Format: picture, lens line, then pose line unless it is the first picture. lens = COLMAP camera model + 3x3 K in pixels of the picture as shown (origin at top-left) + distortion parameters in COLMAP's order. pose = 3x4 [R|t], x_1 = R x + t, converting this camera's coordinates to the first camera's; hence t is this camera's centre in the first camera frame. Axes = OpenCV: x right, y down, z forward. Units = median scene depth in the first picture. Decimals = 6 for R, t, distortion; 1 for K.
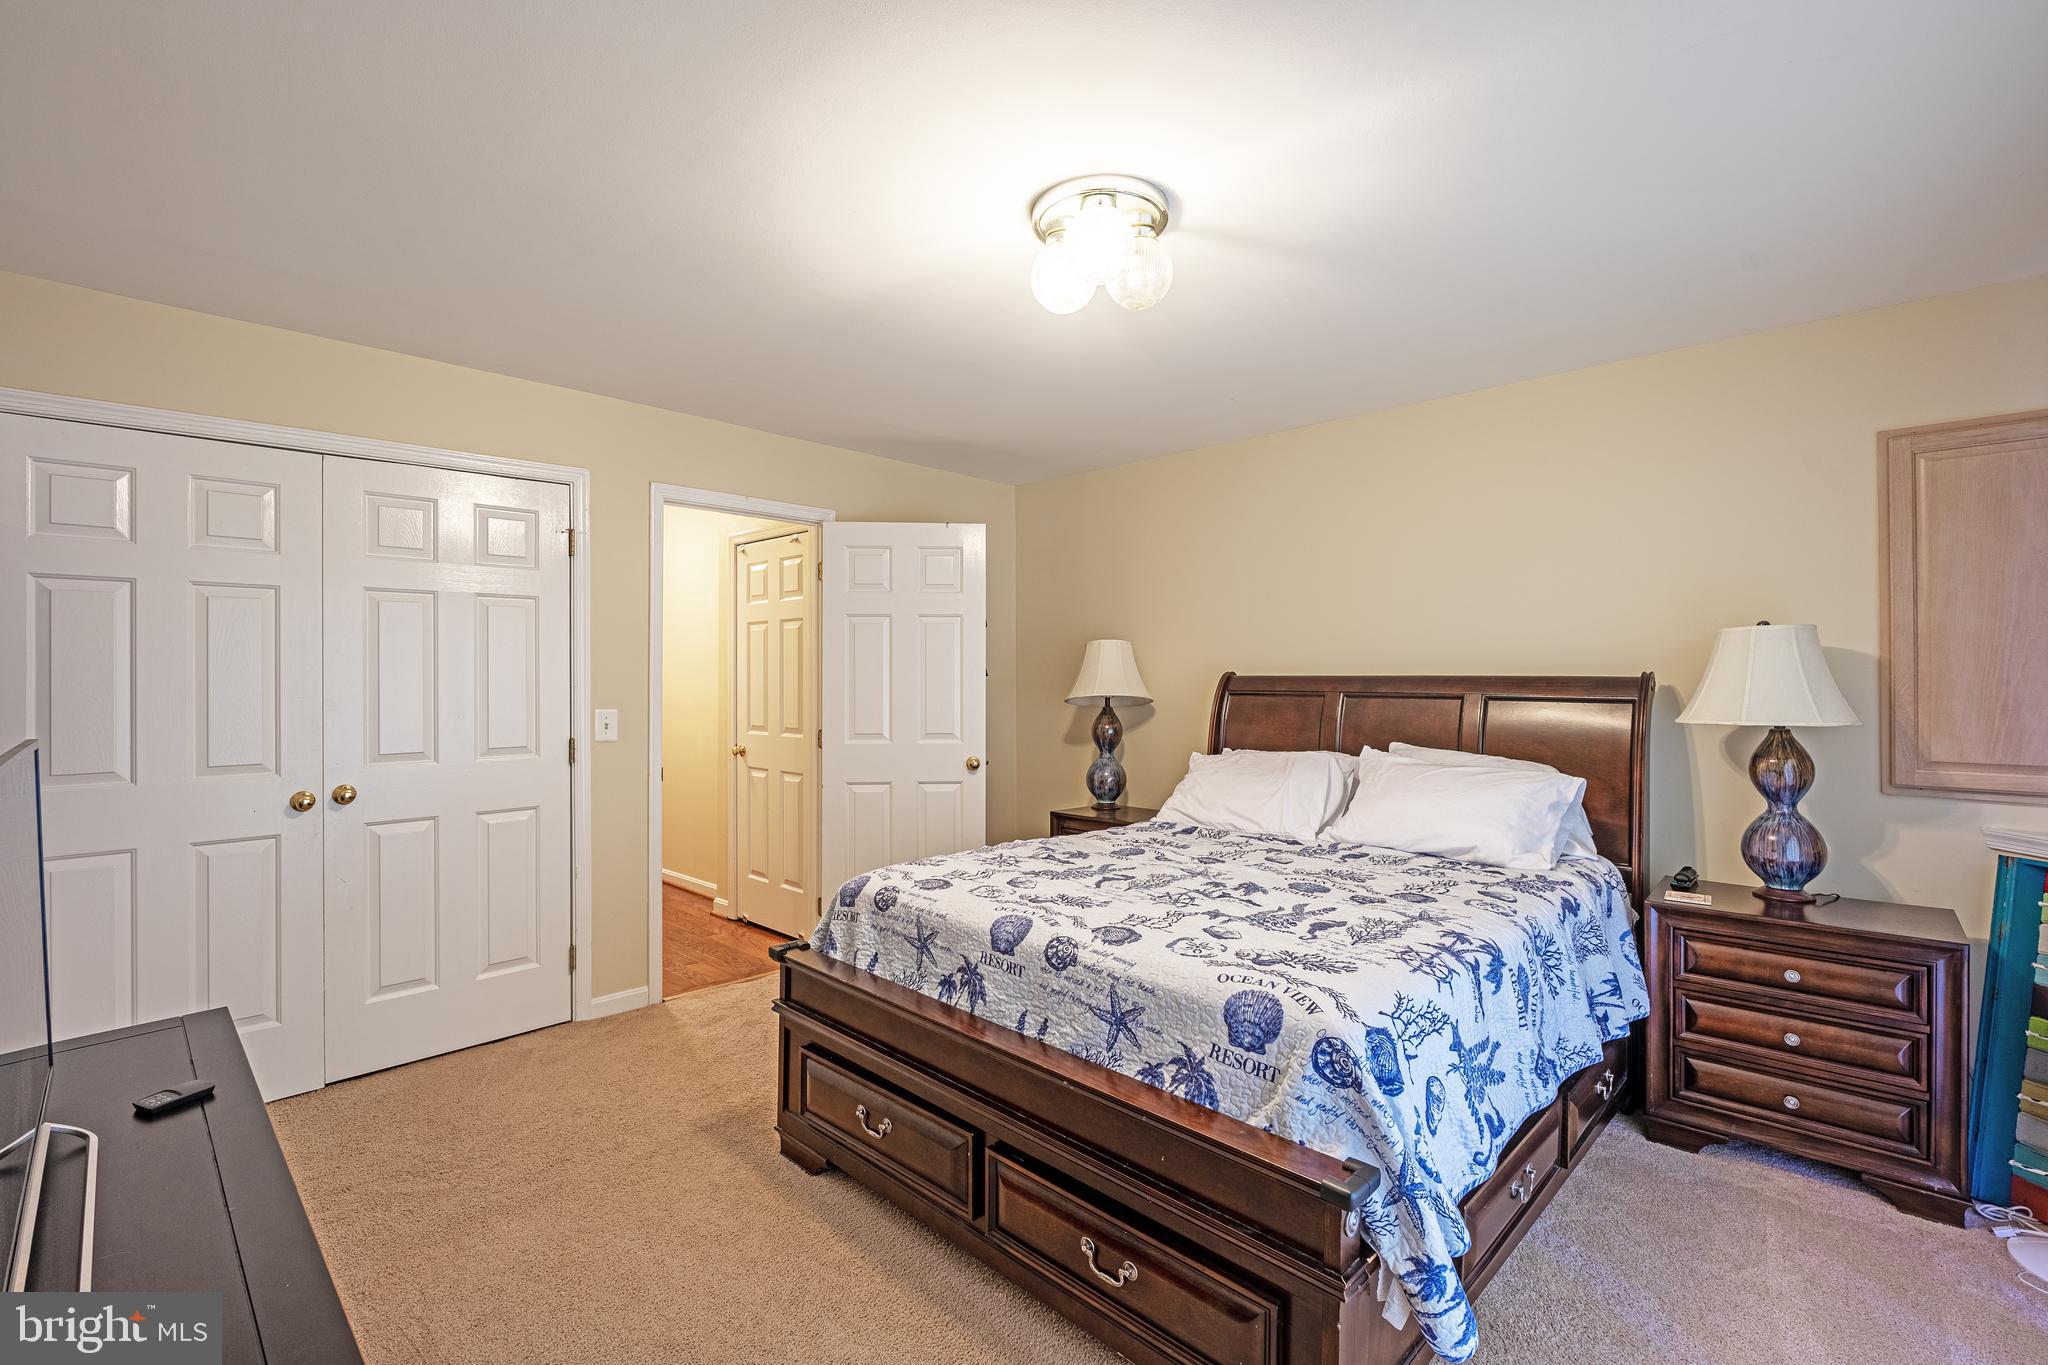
lens RADIAL K [[900.9, 0, 1025.2], [0, 900.9, 672.3], [0, 0, 1]] dist [-0.012774, -0.000233]
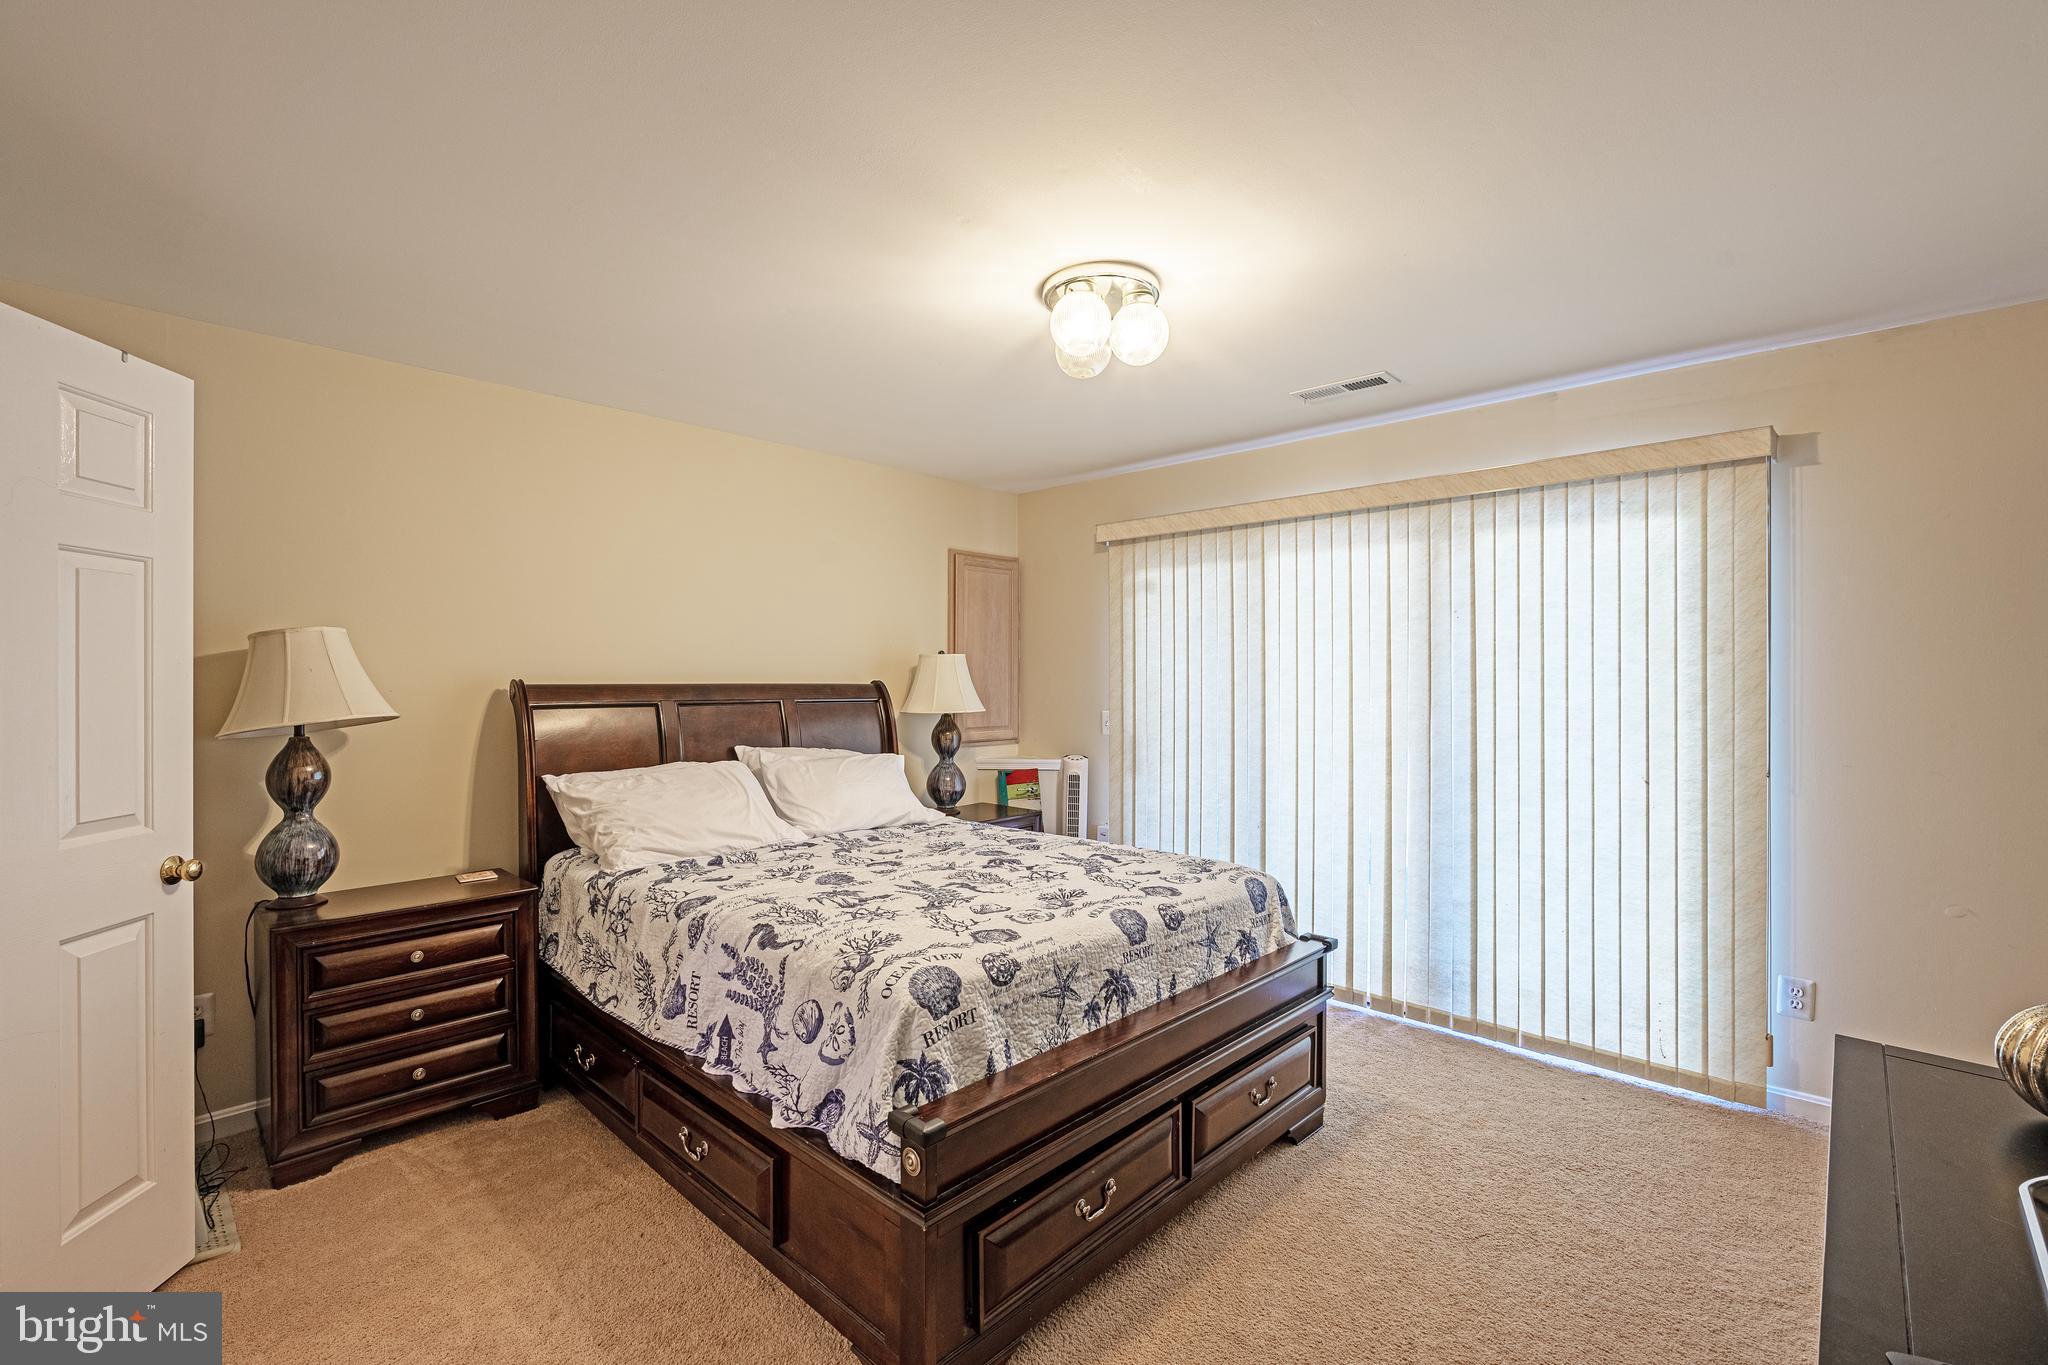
lens RADIAL K [[900.9, 0, 1024.9], [0, 900.9, 689.8], [0, 0, 1]] dist [-0.012774, -0.000233]
pose [[-0.027064, -0.005600, 0.999618, -0.977557], [-0.002268, 0.999982, 0.005541, 0.007049], [-0.999631, -0.002117, -0.027076, 1.050880]]
